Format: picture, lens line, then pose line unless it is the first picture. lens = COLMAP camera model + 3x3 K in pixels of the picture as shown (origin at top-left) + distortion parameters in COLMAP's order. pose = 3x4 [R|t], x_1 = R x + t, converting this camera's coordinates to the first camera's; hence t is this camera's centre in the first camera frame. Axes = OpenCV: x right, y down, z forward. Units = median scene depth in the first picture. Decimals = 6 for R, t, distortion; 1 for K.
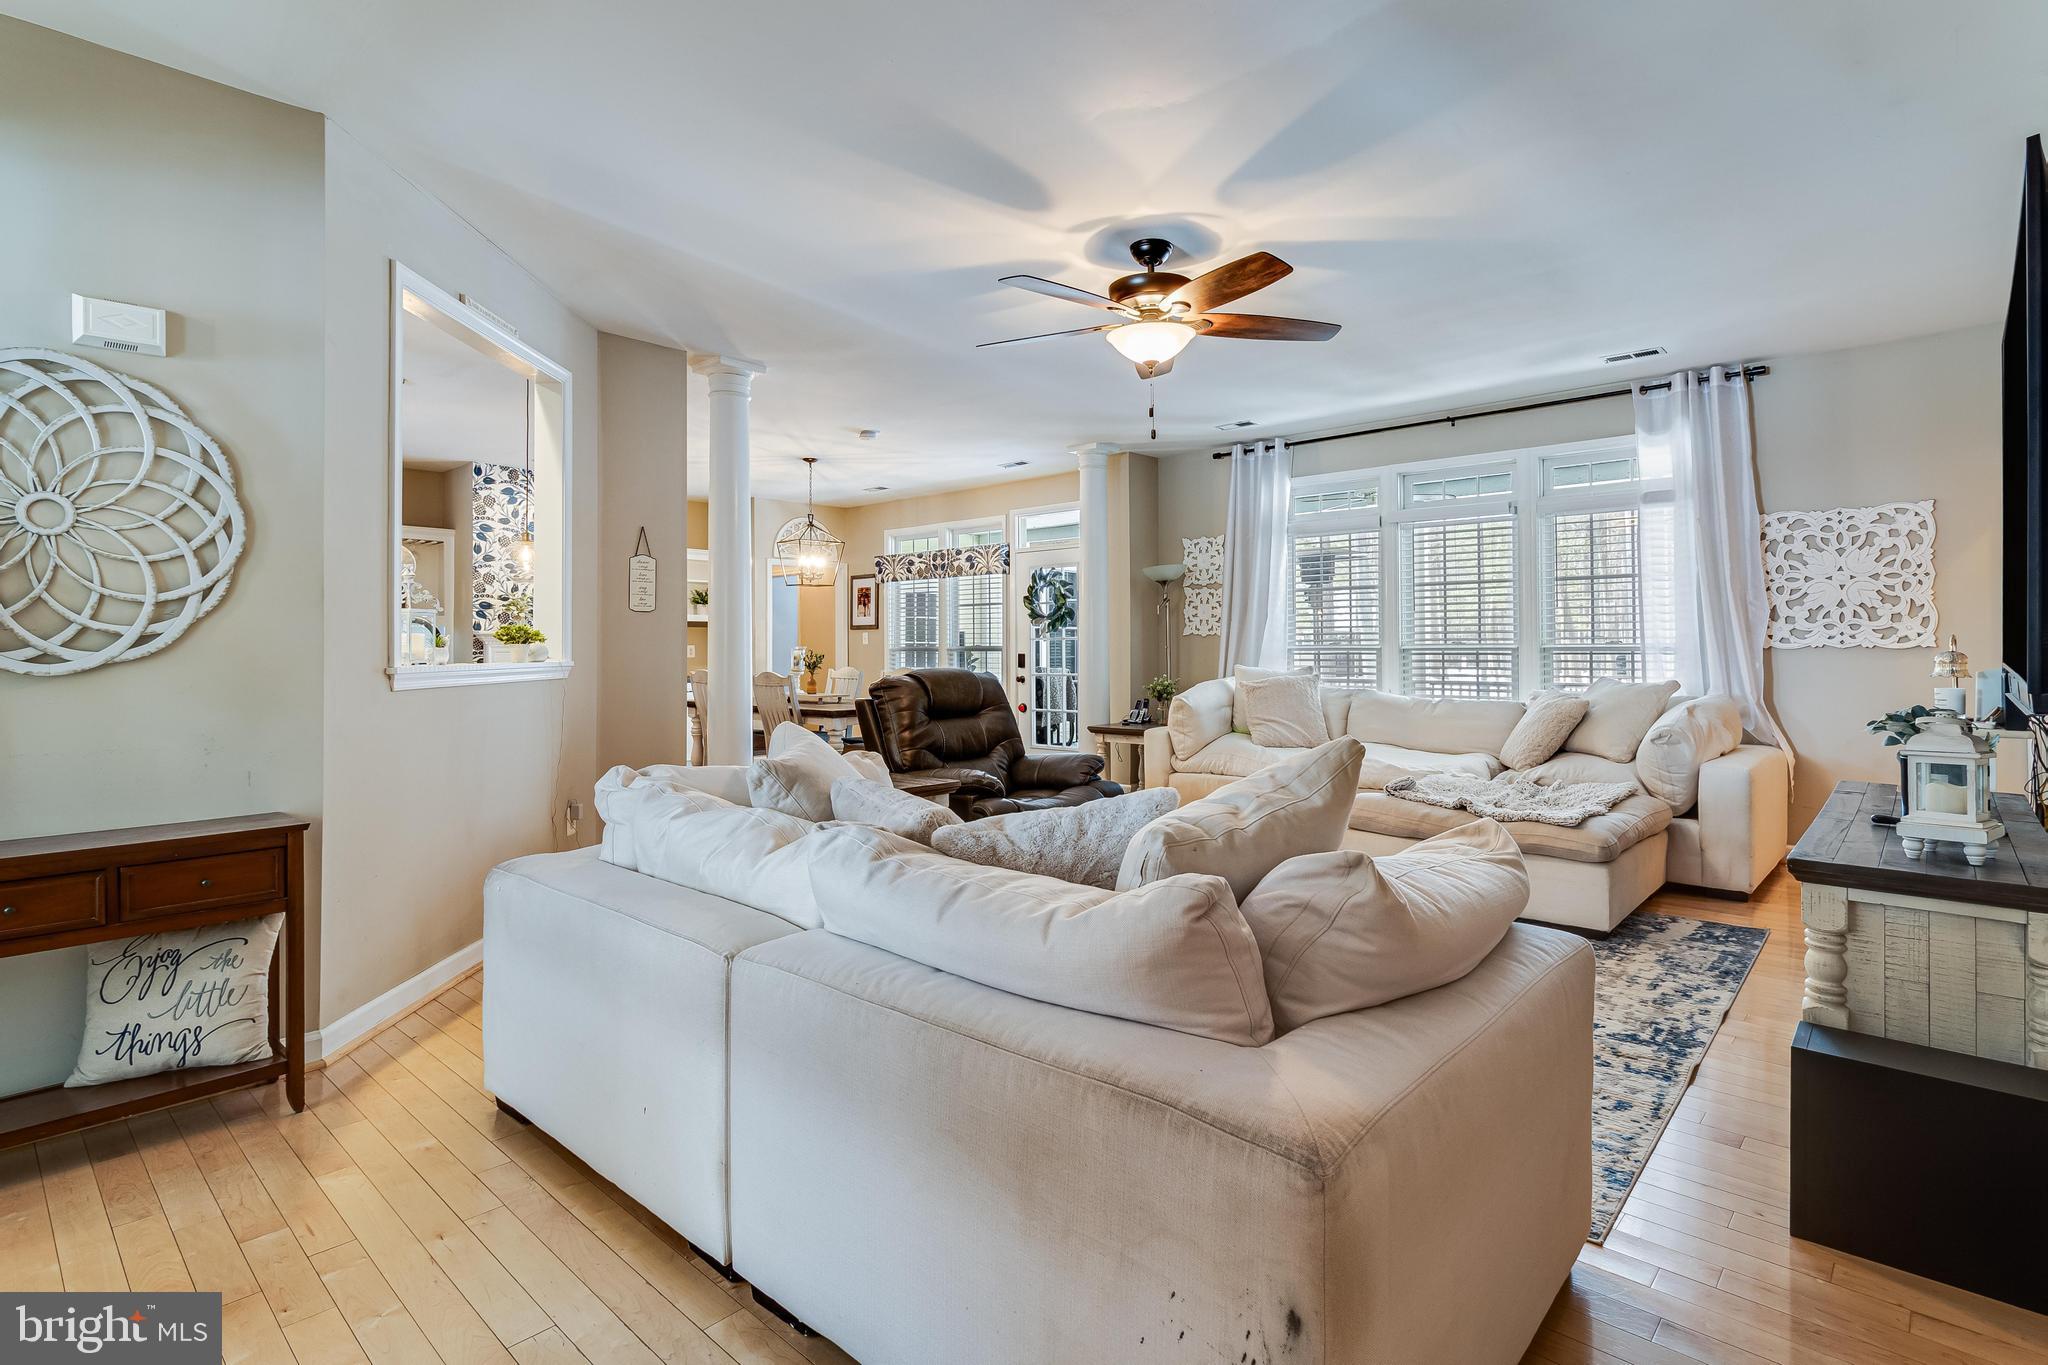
lens RADIAL K [[1004.3, 0, 1027.3], [0, 1004.3, 633.9], [0, 0, 1]] dist [-0.000841, -0.000267]
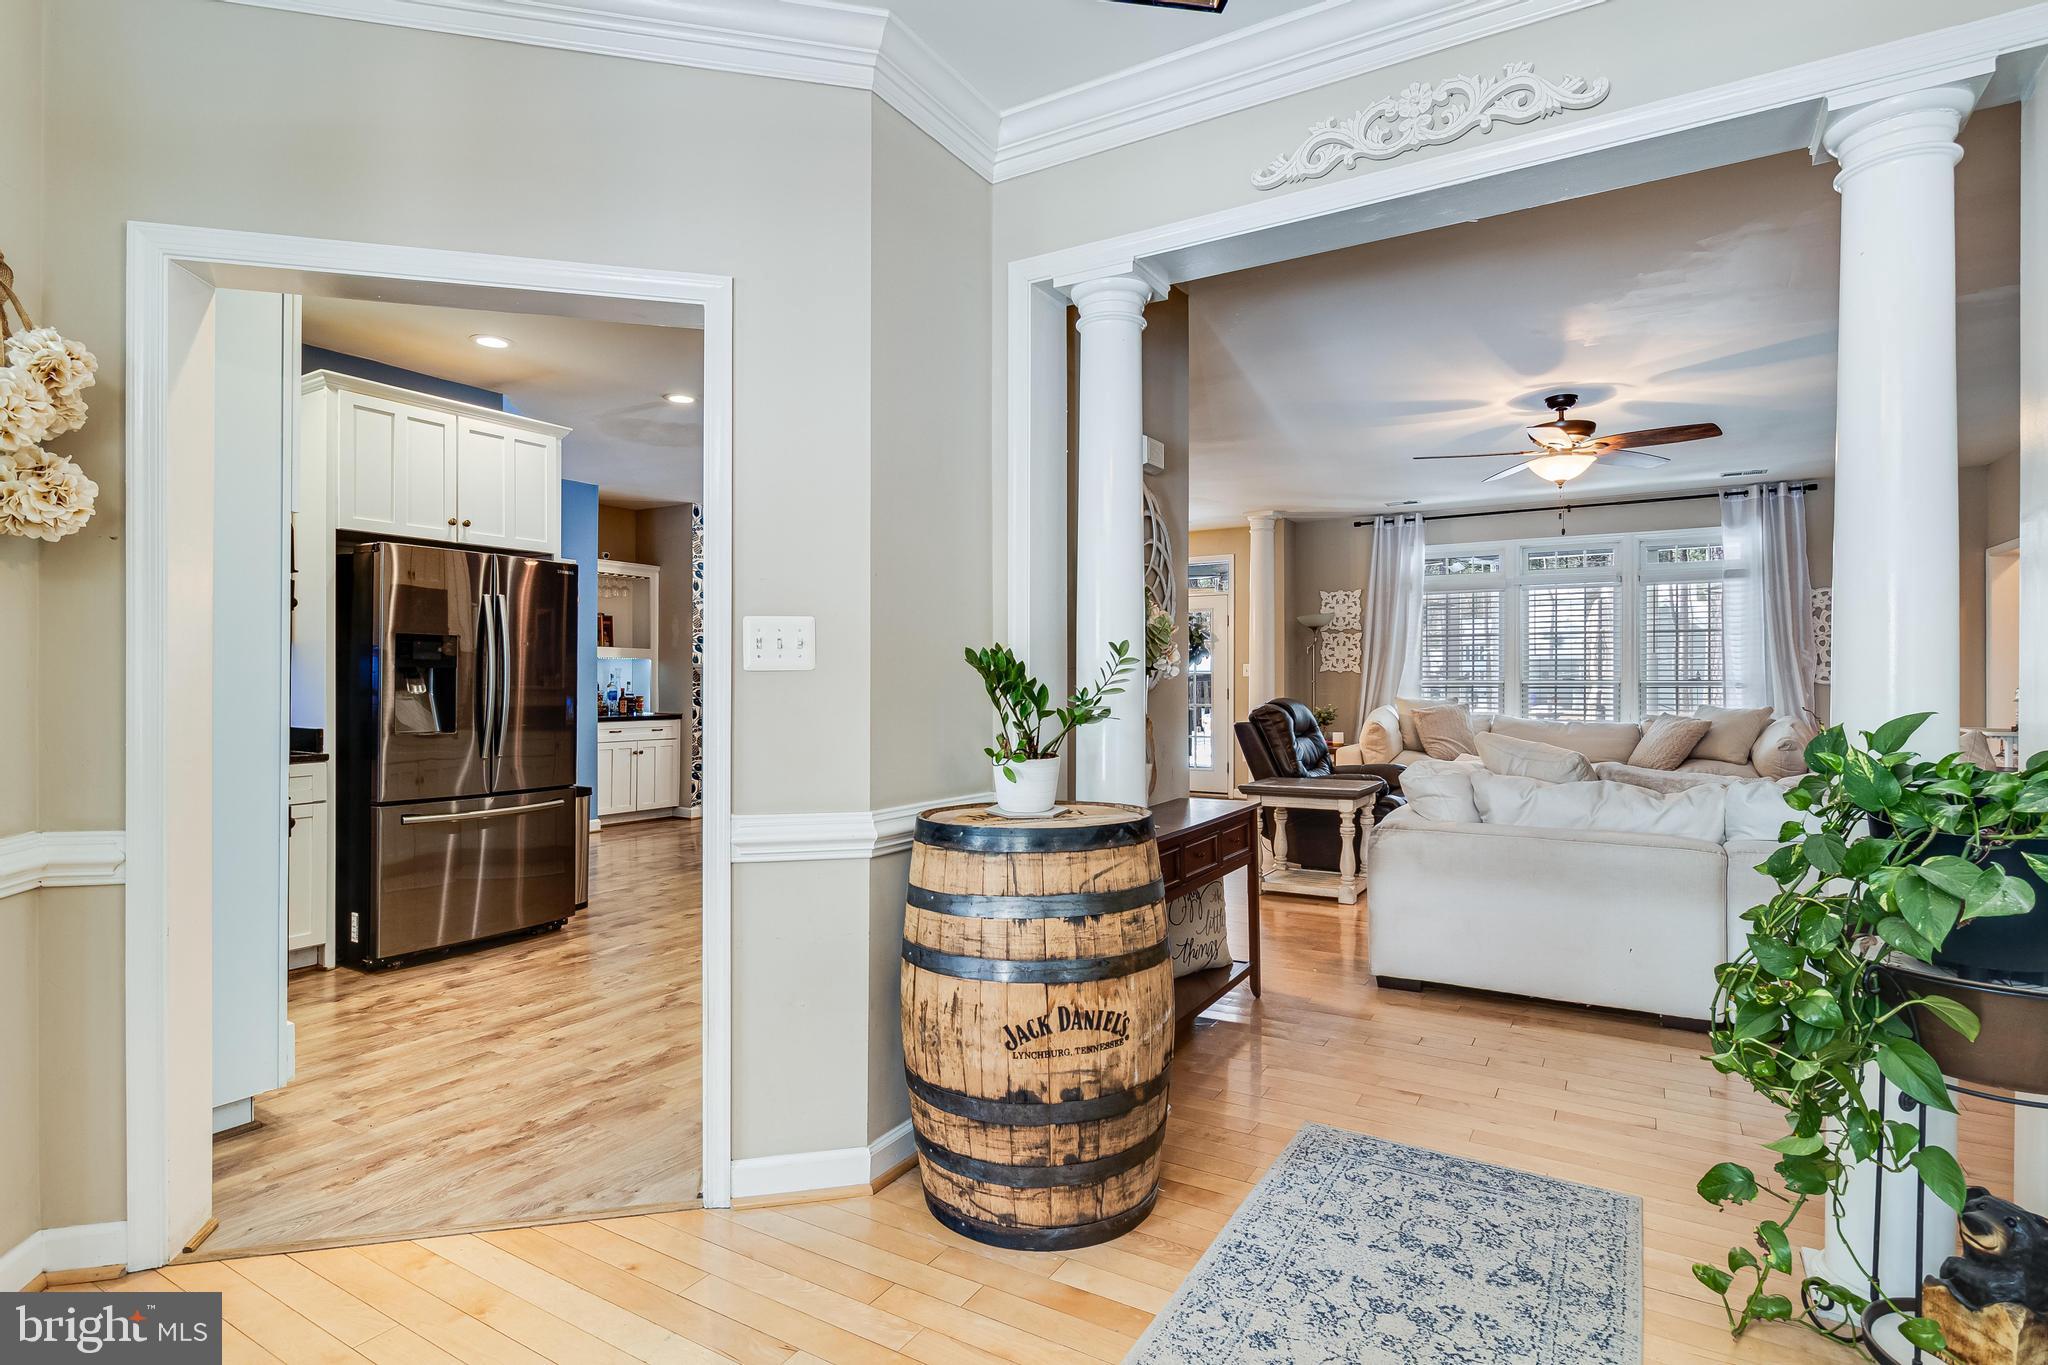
lens RADIAL K [[1024.8, 0, 1024.0], [0, 1024.8, 682.5], [0, 0, 1]] dist [0.000007, 0.000073]
pose [[0.978833, 0.003103, 0.204637, -0.471684], [-0.006006, 0.999890, 0.013567, -0.000290], [-0.204573, -0.014509, 0.978744, -0.136097]]
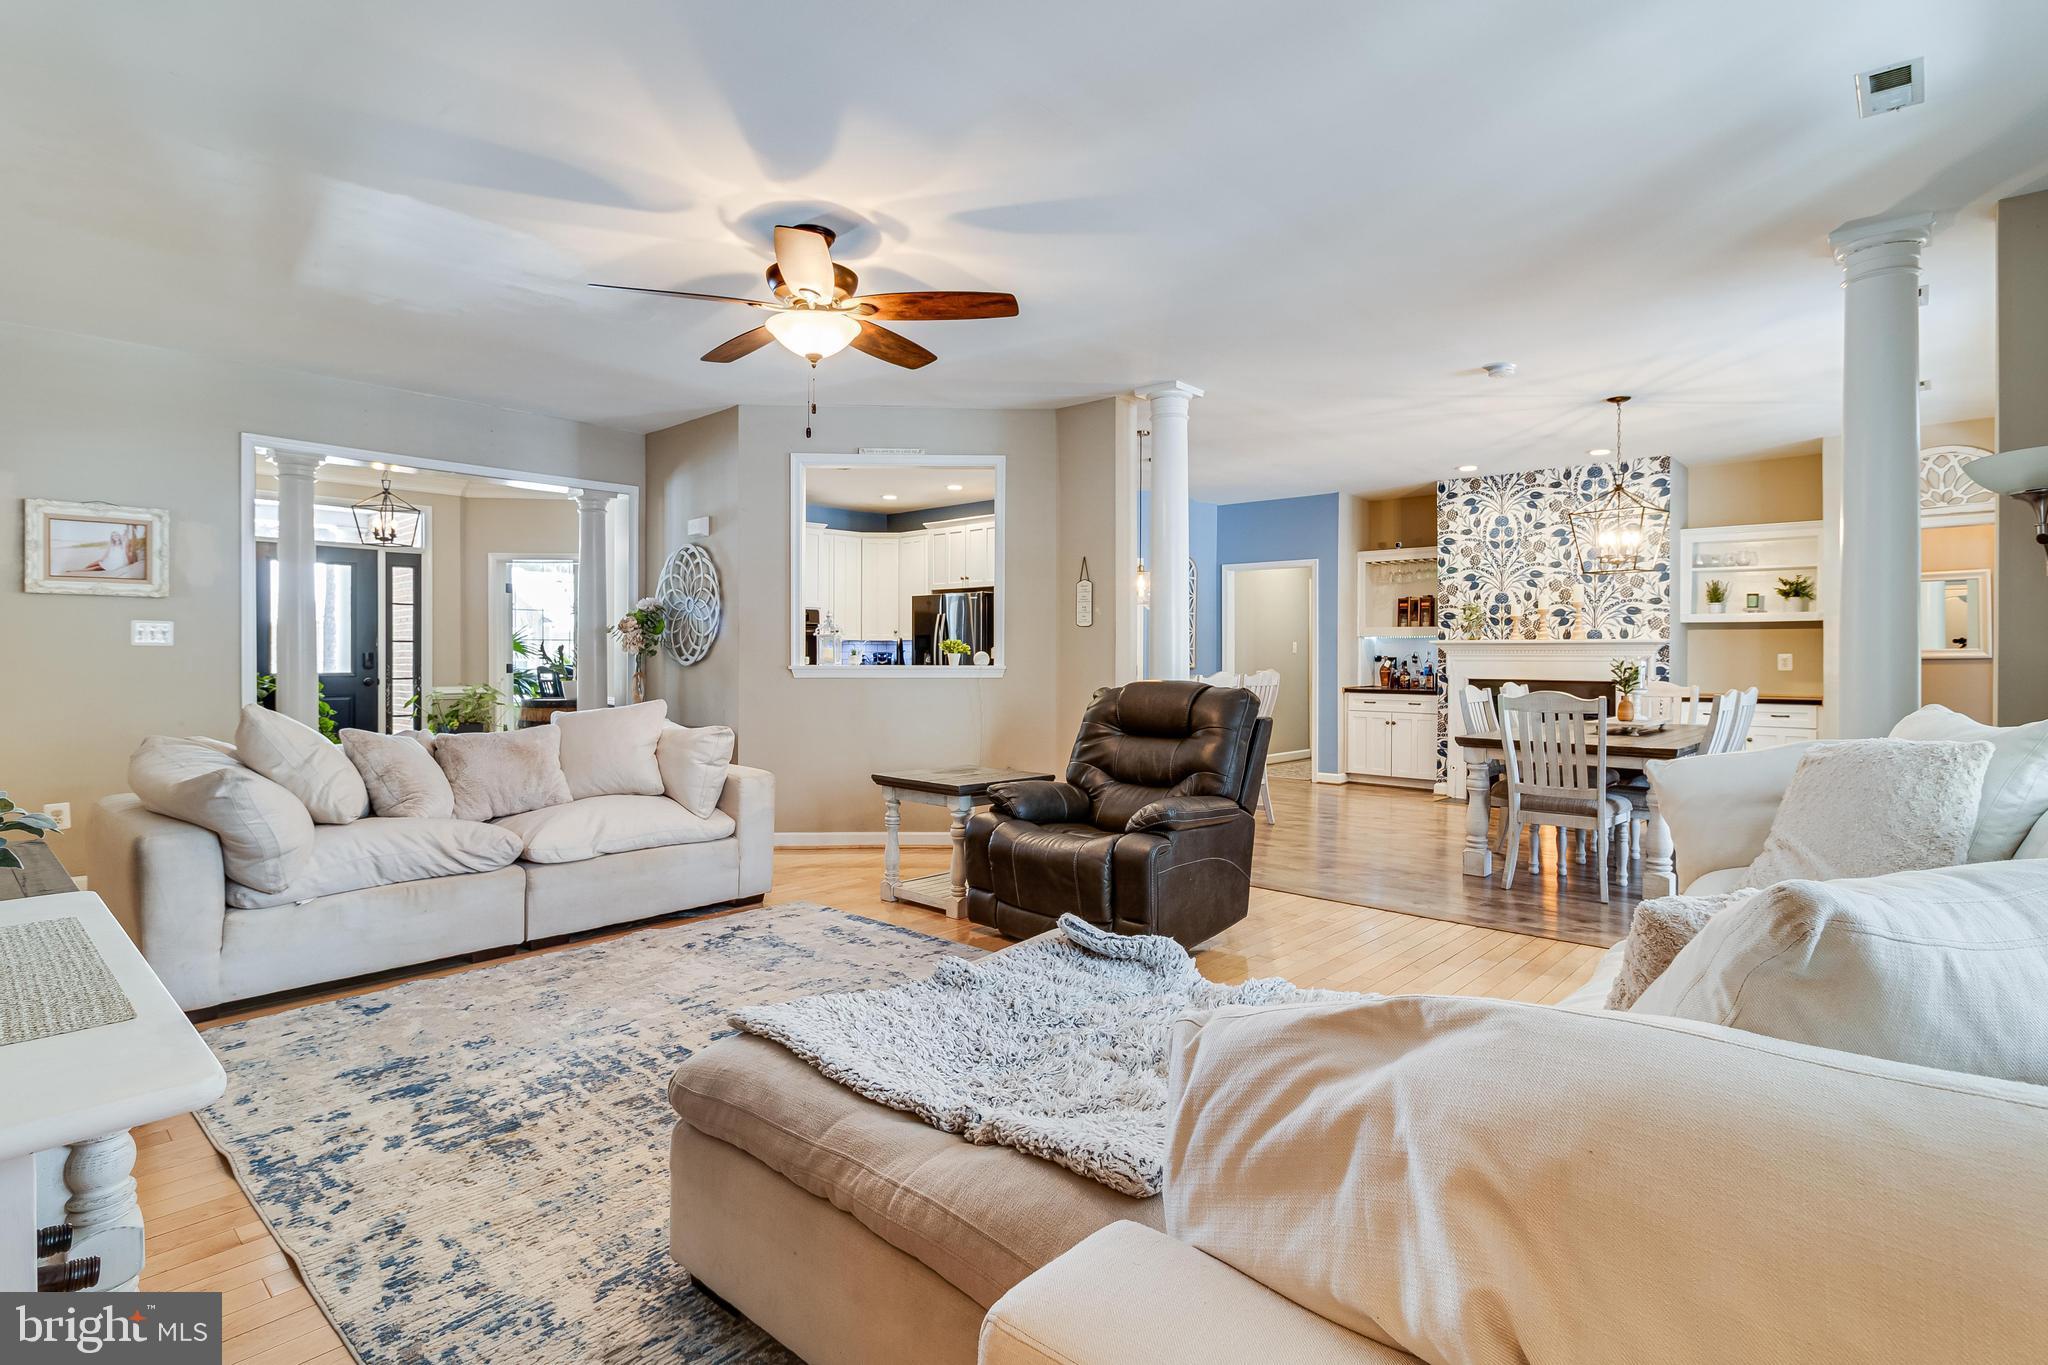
lens RADIAL K [[1012.3, 0, 1034.6], [0, 1012.3, 651.2], [0, 0, 1]] dist [0.000725, 0.000007]
pose [[0.009319, -0.003735, -0.999950, 0.558421], [0.012108, 0.999920, -0.003622, 0.007617], [0.999883, -0.012074, 0.009364, 0.615390]]
